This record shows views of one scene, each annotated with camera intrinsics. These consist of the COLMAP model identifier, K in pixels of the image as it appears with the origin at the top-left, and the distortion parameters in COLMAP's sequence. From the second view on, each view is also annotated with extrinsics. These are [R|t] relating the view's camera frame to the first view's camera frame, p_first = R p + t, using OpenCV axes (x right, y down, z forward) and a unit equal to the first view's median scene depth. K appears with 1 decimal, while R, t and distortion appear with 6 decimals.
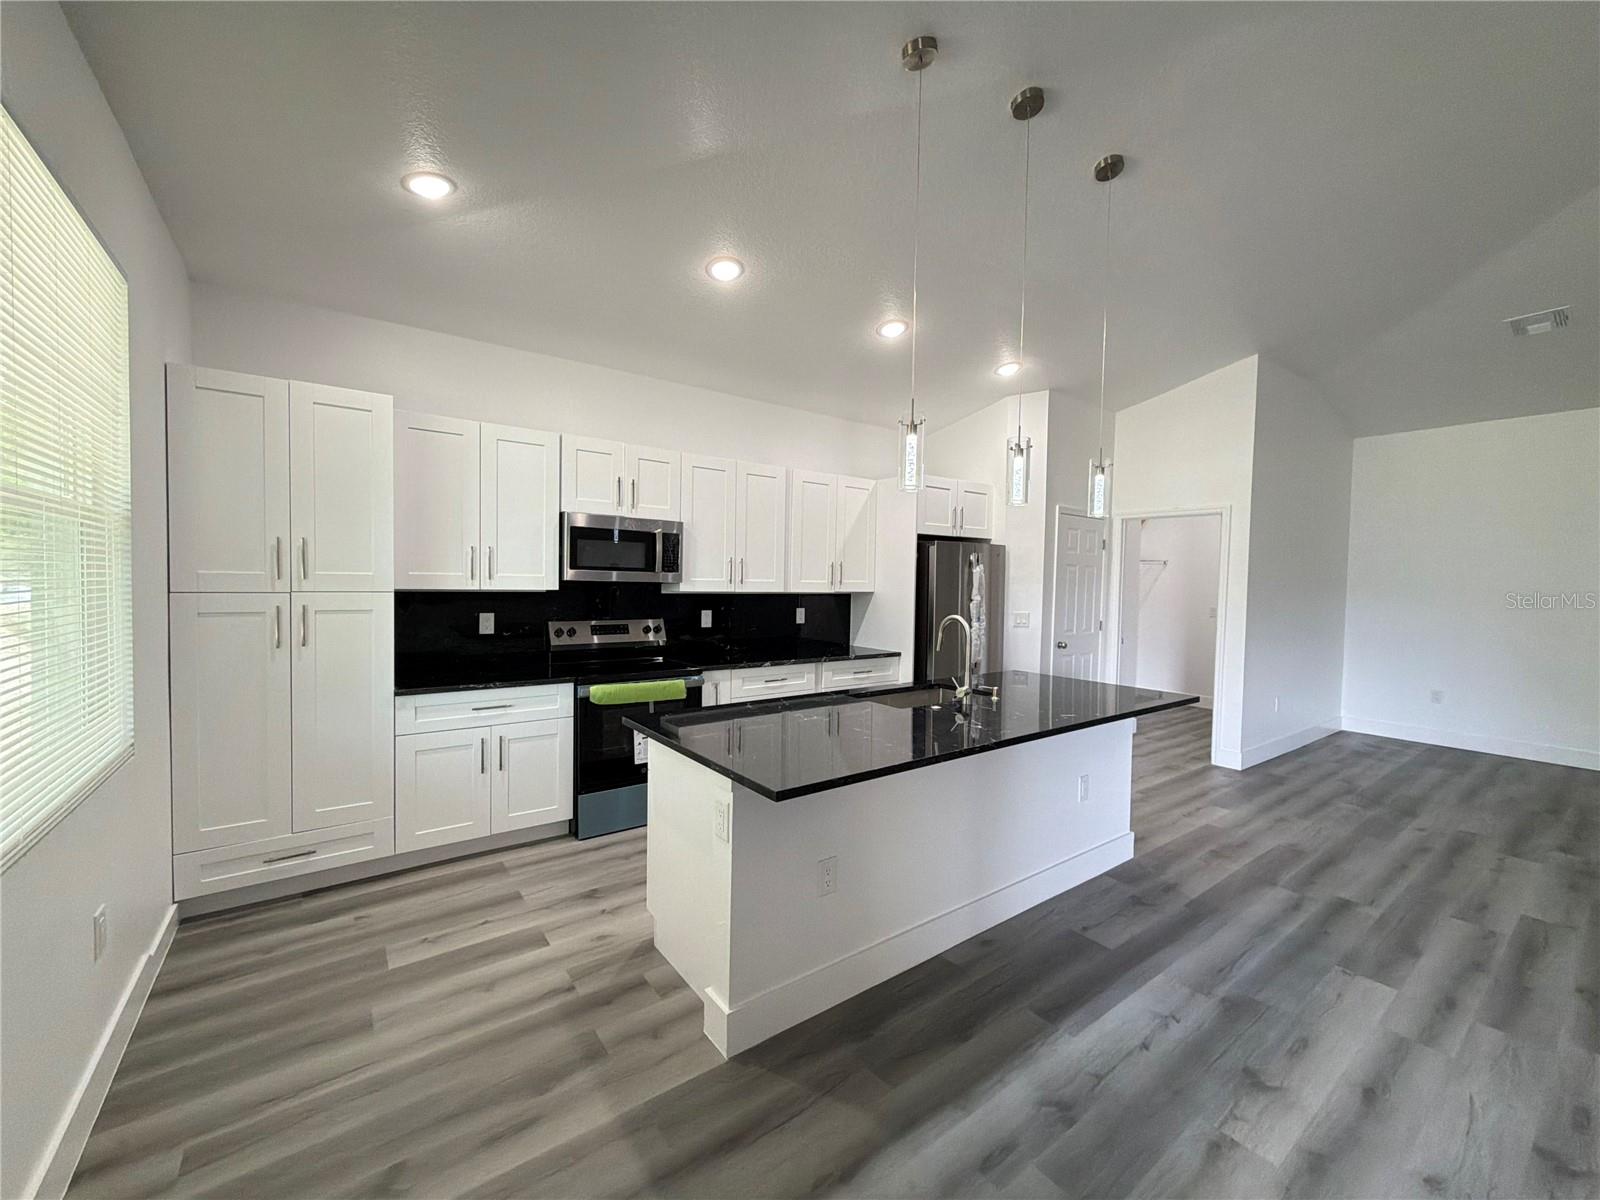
lens RADIAL K [[637.3, 0, 797.8], [0, 637.3, 603.4], [0, 0, 1]] dist [0.001050, -0.000208]
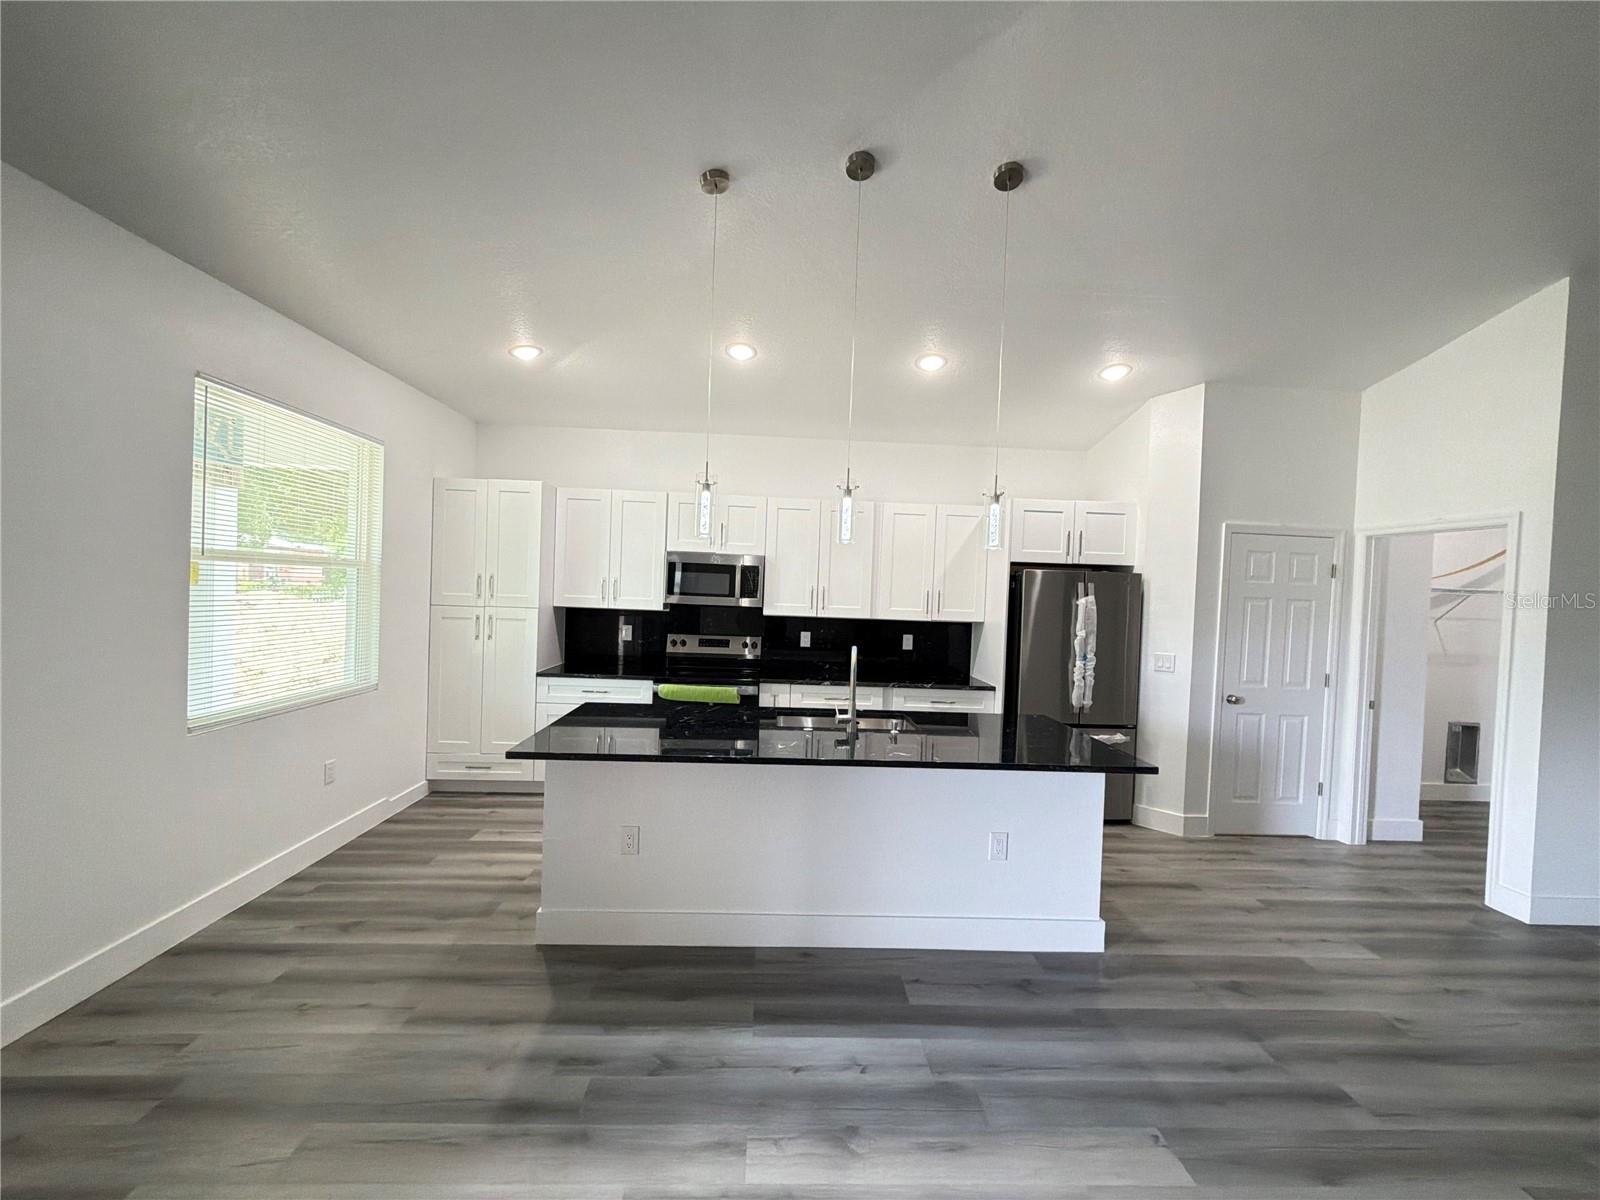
lens RADIAL K [[637.3, 0, 797.1], [0, 637.3, 604.8], [0, 0, 1]] dist [0.001050, -0.000208]
pose [[0.827821, 0.025683, -0.560404, 0.633492], [-0.043599, 0.998875, -0.018626, -0.020540], [0.559296, 0.039852, 0.828010, 0.067697]]
